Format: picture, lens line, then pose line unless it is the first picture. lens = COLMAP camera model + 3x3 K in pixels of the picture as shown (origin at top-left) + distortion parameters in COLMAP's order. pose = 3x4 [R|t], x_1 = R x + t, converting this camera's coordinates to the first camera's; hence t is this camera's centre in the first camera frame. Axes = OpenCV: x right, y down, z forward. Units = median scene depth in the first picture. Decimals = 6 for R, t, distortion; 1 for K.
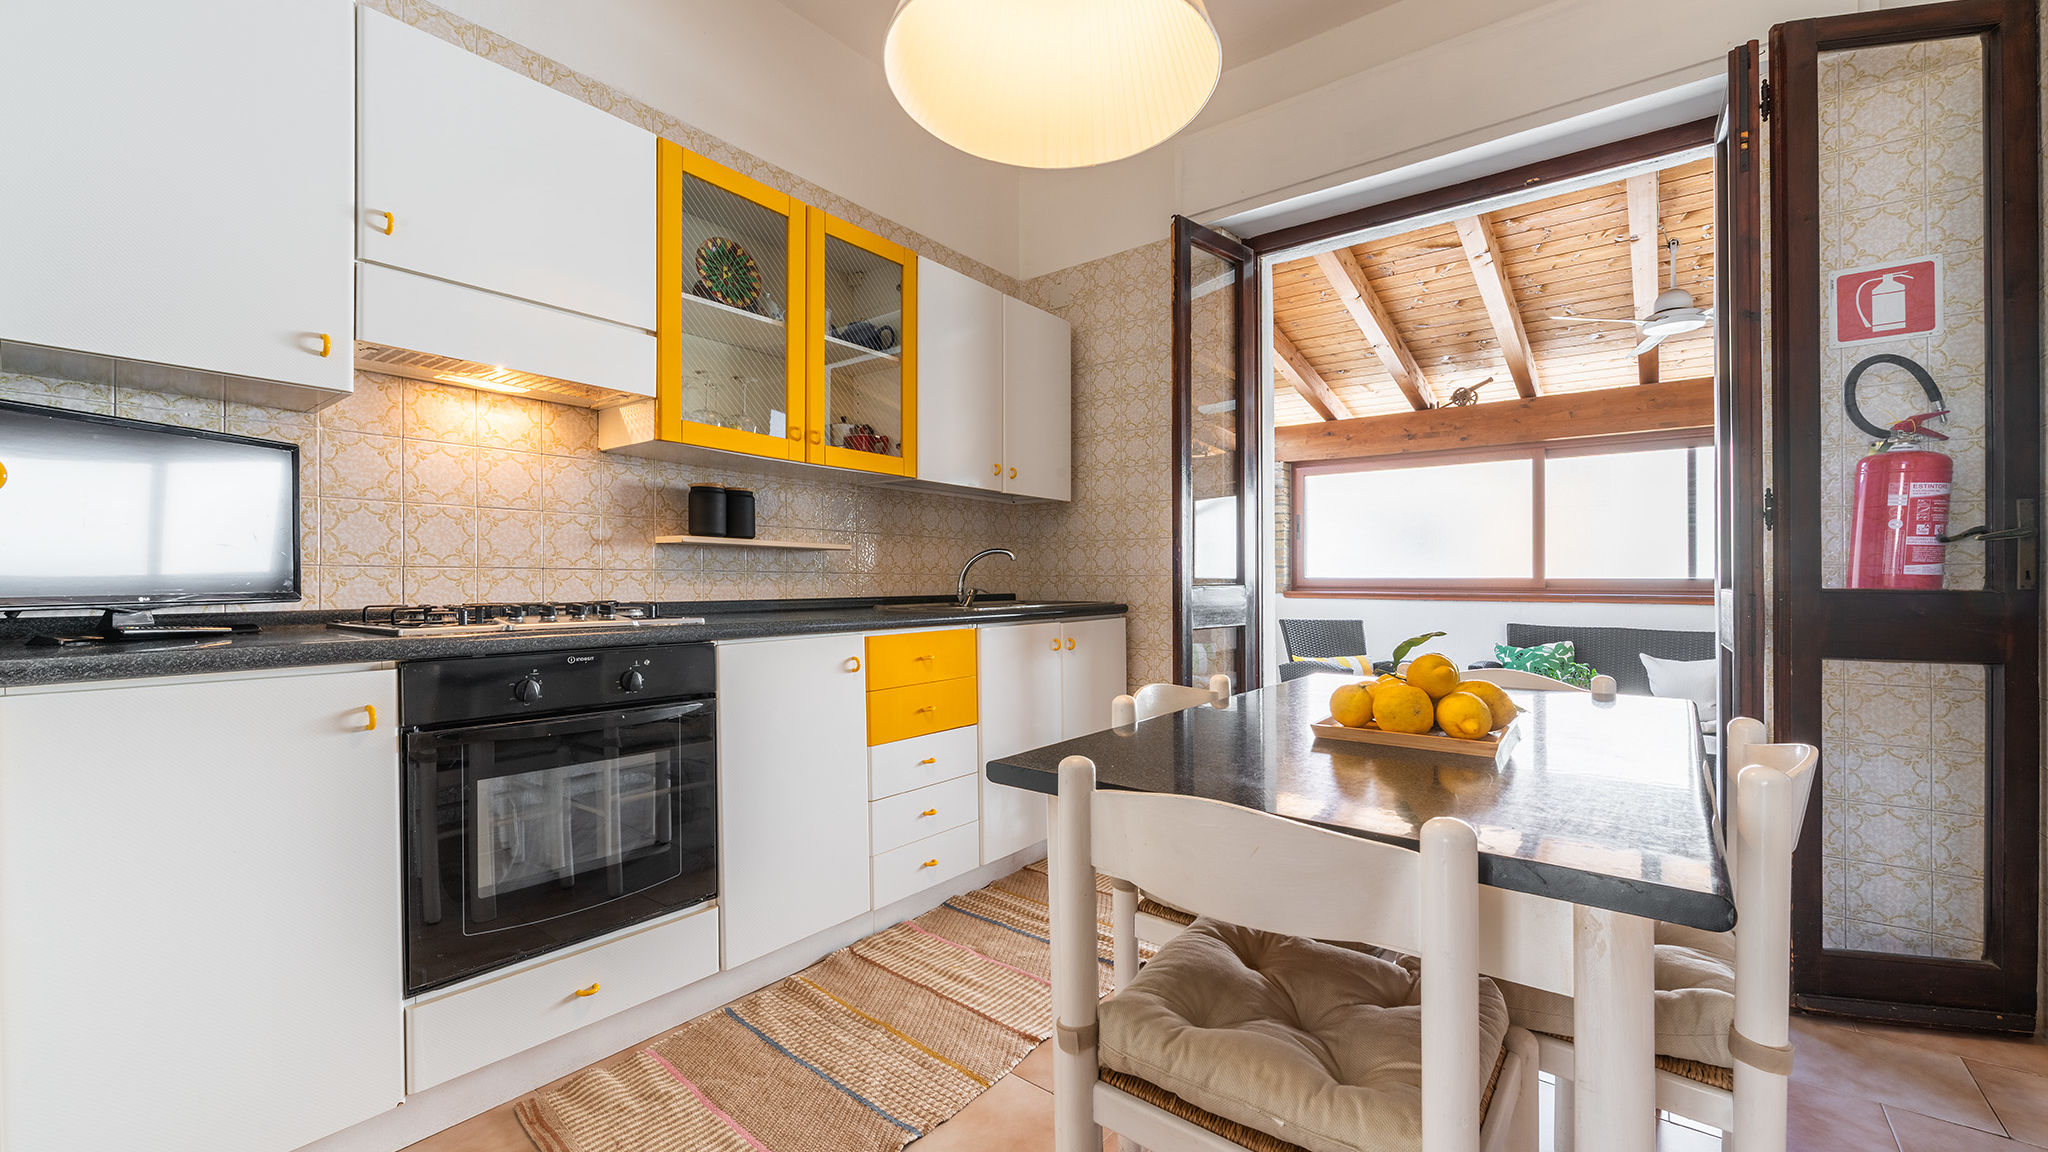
lens RADIAL K [[801.5, 0, 1025.7], [0, 801.5, 583.4], [0, 0, 1]] dist [-0.003891, -0.000745]
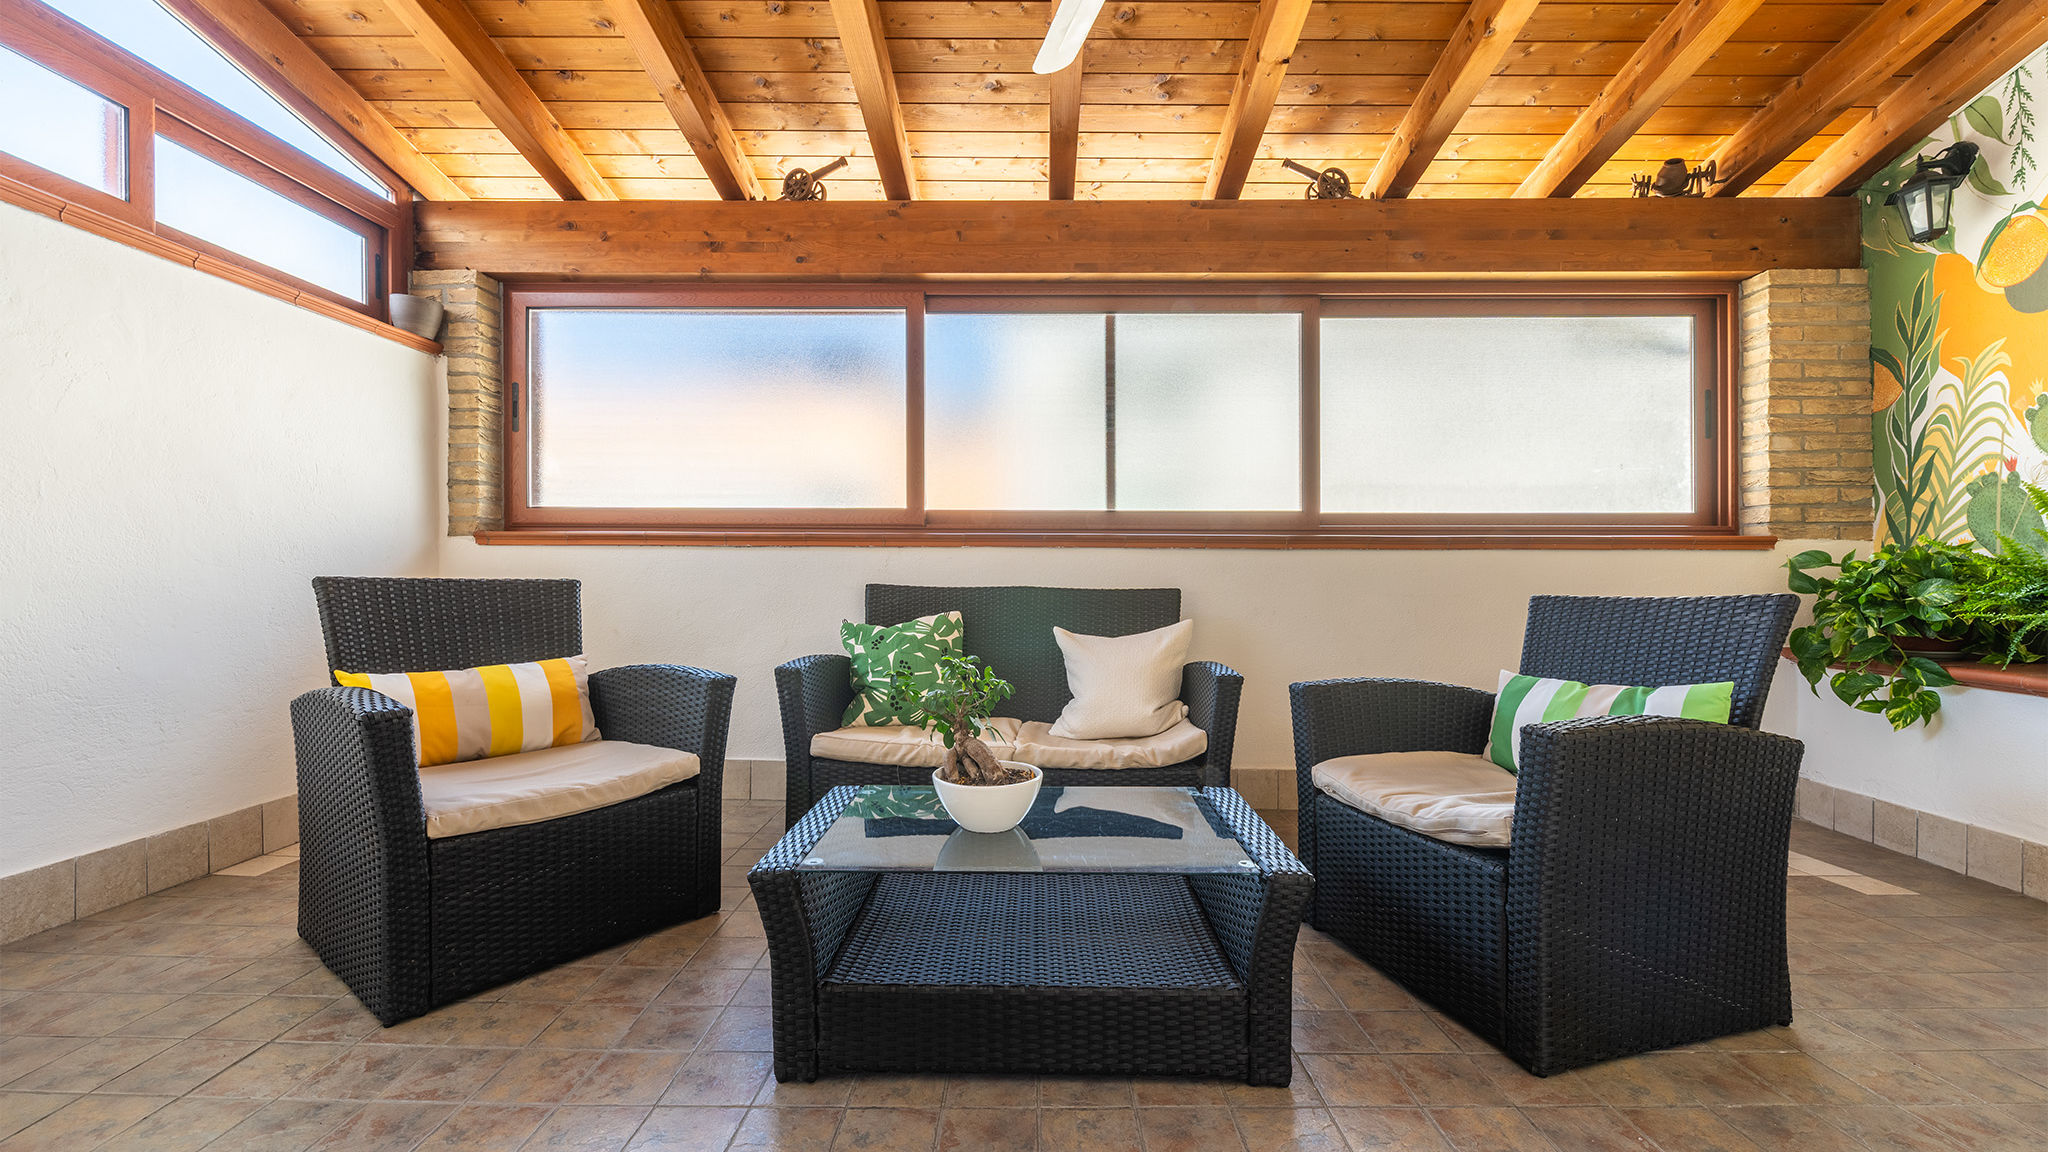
lens RADIAL K [[863.8, 0, 1031.5], [0, 863.8, 563.9], [0, 0, 1]] dist [0.000444, 0.000504]
pose [[0.791231, 0.001469, 0.611516, 0.314127], [-0.001293, 0.999999, -0.000729, 0.035288], [-0.611516, -0.000214, 0.791232, 0.433550]]
